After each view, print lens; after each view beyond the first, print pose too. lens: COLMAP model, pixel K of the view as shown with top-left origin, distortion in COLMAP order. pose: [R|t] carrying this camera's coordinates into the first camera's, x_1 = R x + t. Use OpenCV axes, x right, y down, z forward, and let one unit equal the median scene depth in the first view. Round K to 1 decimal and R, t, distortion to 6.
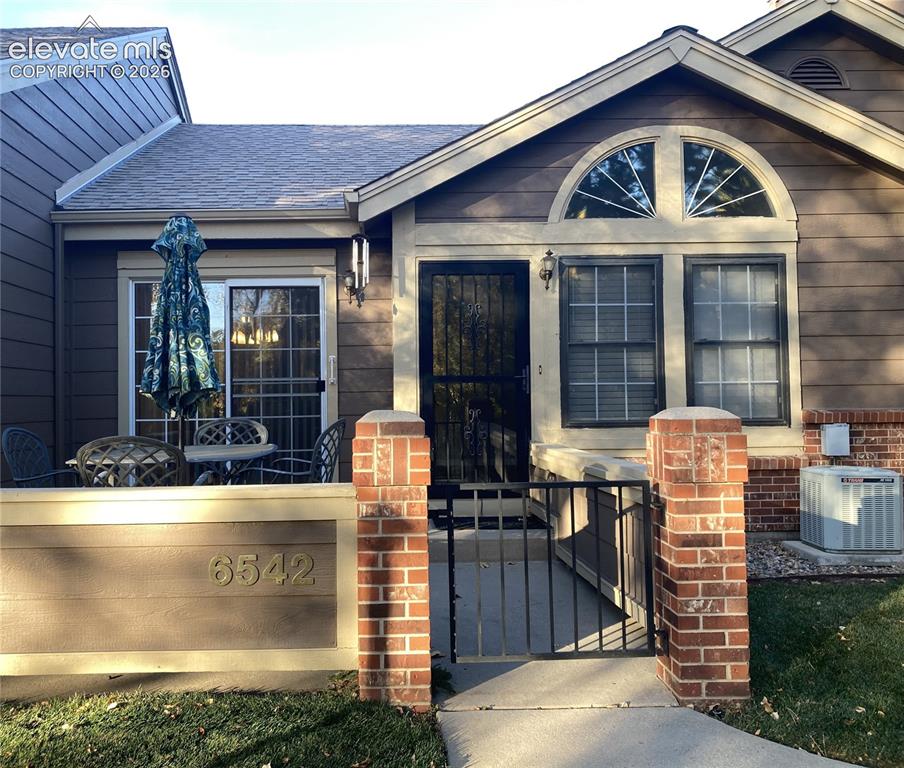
lens RADIAL K [[828.9, 0, 452.0], [0, 828.9, 384.0], [0, 0, 1]] dist [0.026139, -0.003794]
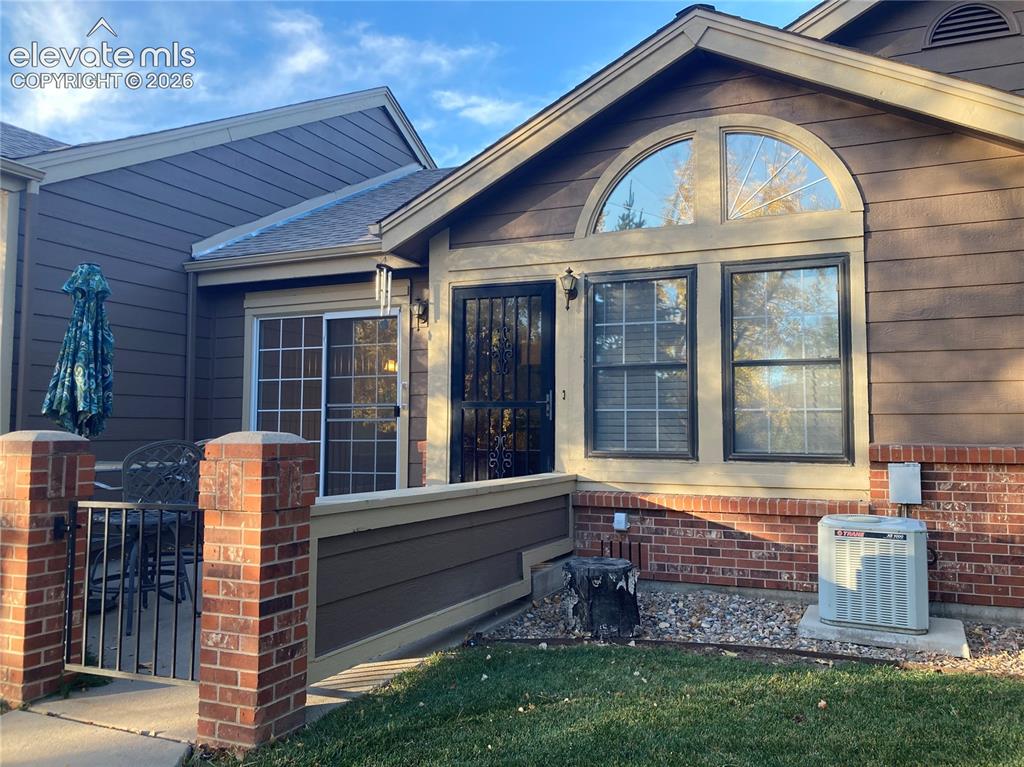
lens RADIAL K [[839.4, 0, 512.0], [0, 839.4, 383.5], [0, 0, 1]] dist [0.059566, -0.071445]
pose [[0.907615, -0.008278, -0.419721, 0.452244], [-0.005926, 0.999453, -0.032525, 0.001219], [0.419761, 0.032007, 0.907070, 0.113007]]
